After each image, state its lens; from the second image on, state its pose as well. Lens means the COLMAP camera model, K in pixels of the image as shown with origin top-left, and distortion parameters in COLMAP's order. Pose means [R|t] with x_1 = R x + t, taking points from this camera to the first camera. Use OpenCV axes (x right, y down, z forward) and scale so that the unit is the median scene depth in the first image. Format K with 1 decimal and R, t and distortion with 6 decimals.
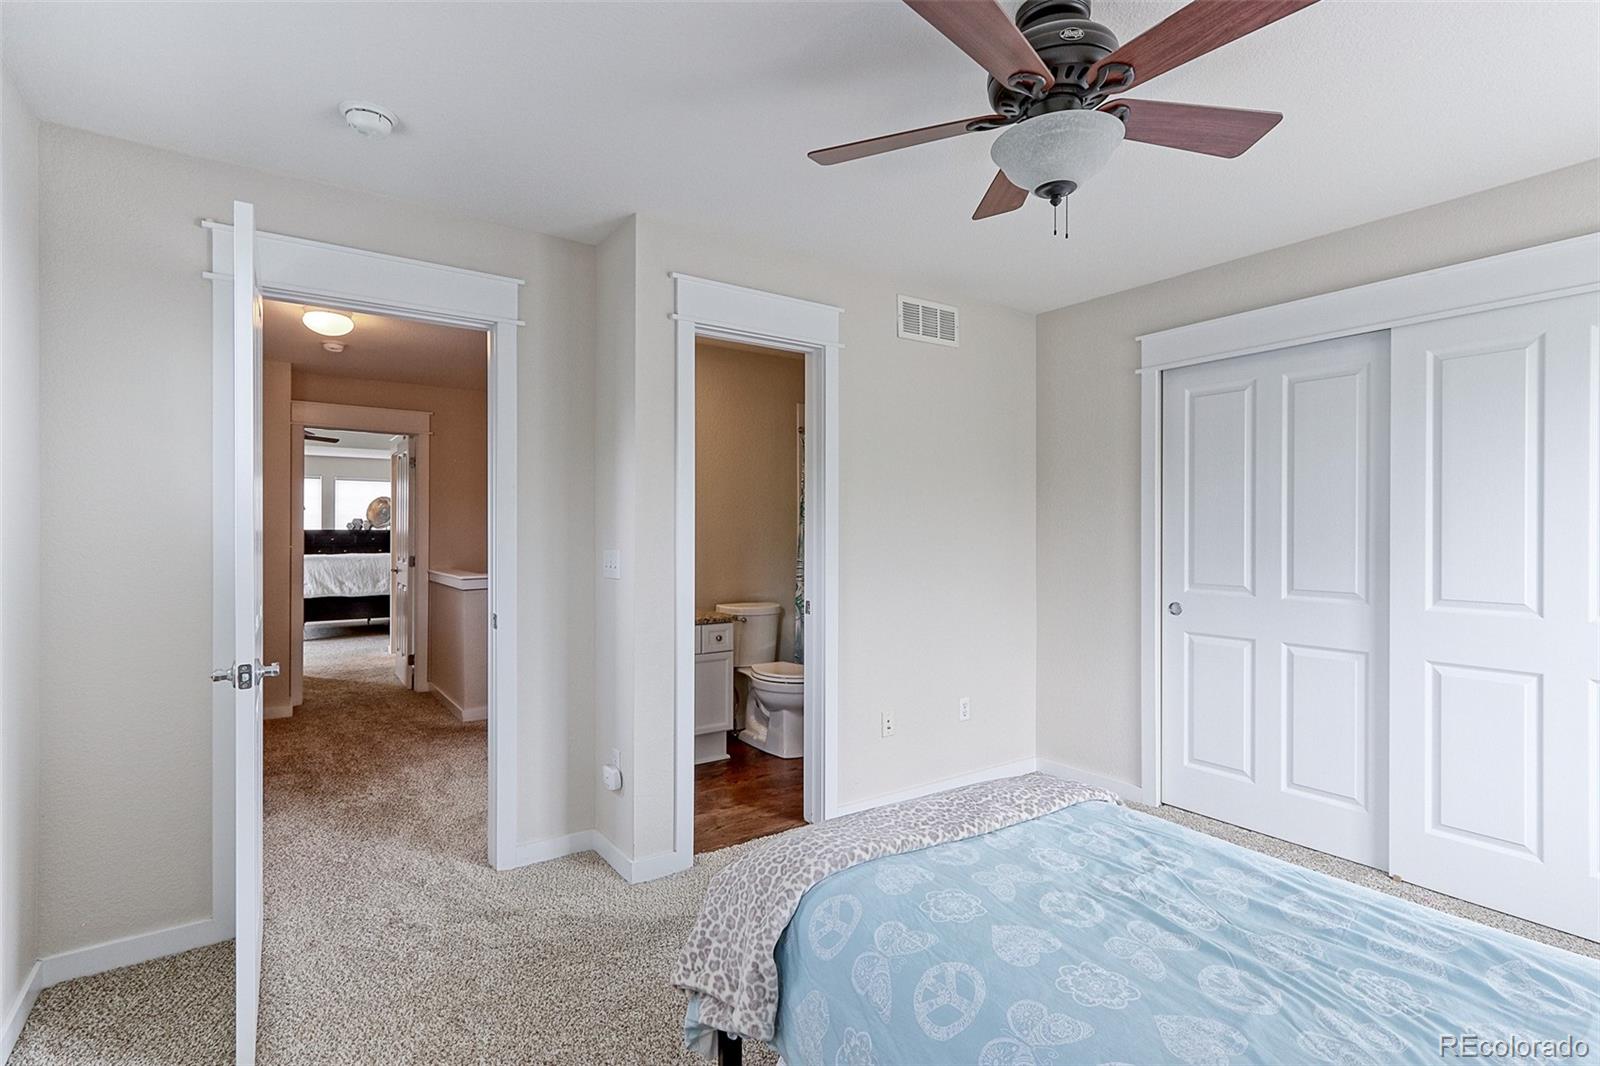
lens RADIAL K [[759.0, 0, 793.5], [0, 759.0, 533.2], [0, 0, 1]] dist [0.004599, 0.000941]
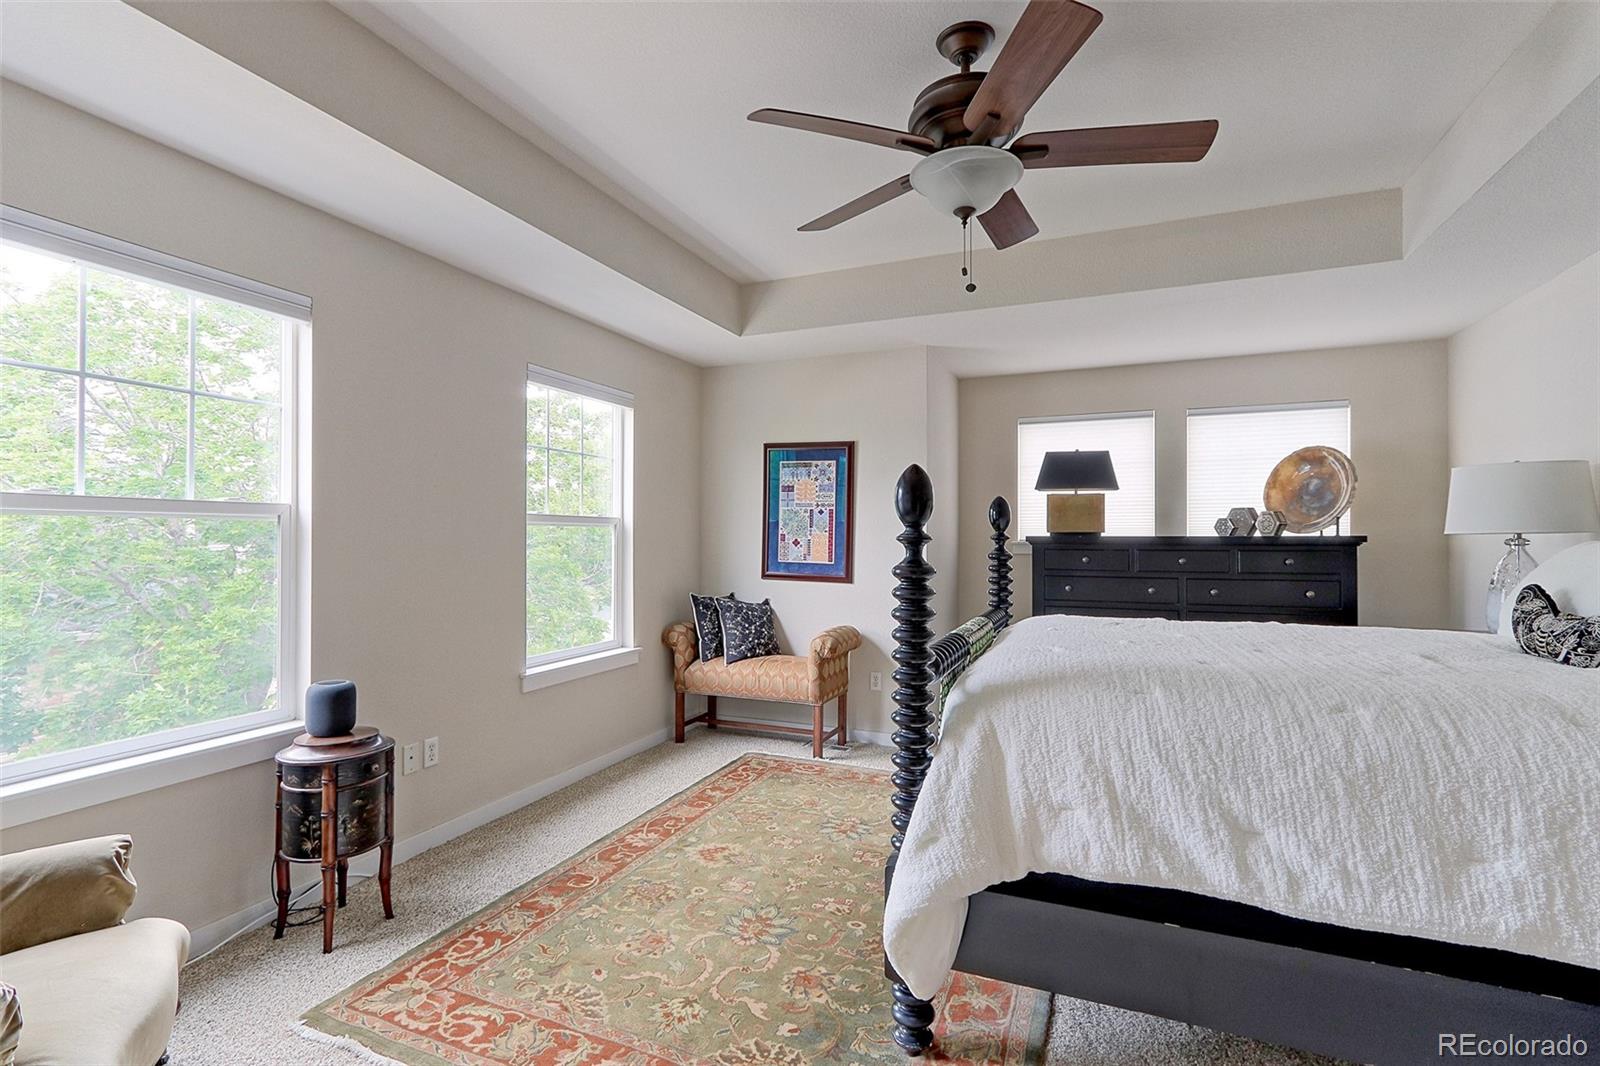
lens RADIAL K [[759.0, 0, 793.5], [0, 759.0, 533.2], [0, 0, 1]] dist [0.004599, 0.000941]
pose [[0.531846, -0.007000, -0.846812, -0.376219], [-0.002873, 0.999945, -0.010071, -0.001545], [0.846836, 0.007789, 0.531796, 0.614903]]
